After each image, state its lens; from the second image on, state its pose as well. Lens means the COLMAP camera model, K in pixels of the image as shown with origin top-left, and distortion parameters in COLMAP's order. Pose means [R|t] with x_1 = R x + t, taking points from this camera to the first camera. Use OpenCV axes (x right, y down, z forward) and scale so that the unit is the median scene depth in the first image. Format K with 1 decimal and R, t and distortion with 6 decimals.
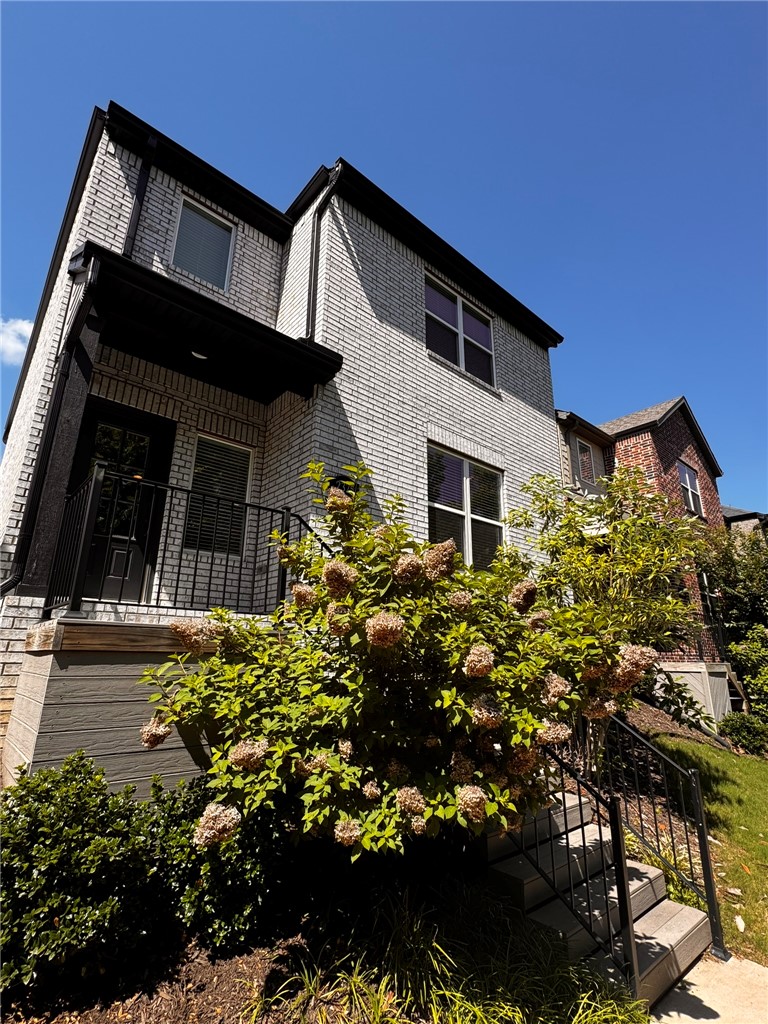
lens RADIAL K [[490.6, 0, 384.0], [0, 490.6, 512.0], [0, 0, 1]] dist [-0.002687, -0.000977]
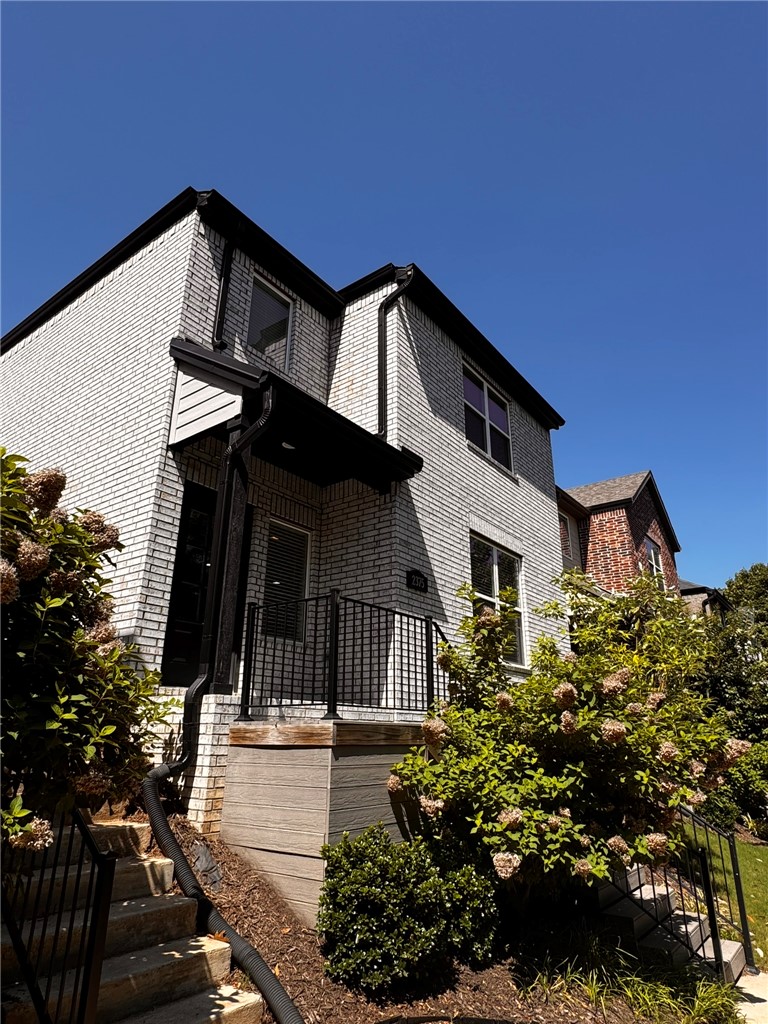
lens RADIAL K [[616.8, 0, 388.9], [0, 616.8, 514.1], [0, 0, 1]] dist [-0.005010, 0.000670]
pose [[0.977227, 0.067088, 0.201312, -0.357160], [-0.055024, 0.996371, -0.064942, -0.089377], [-0.204938, 0.052386, 0.977372, -0.254732]]
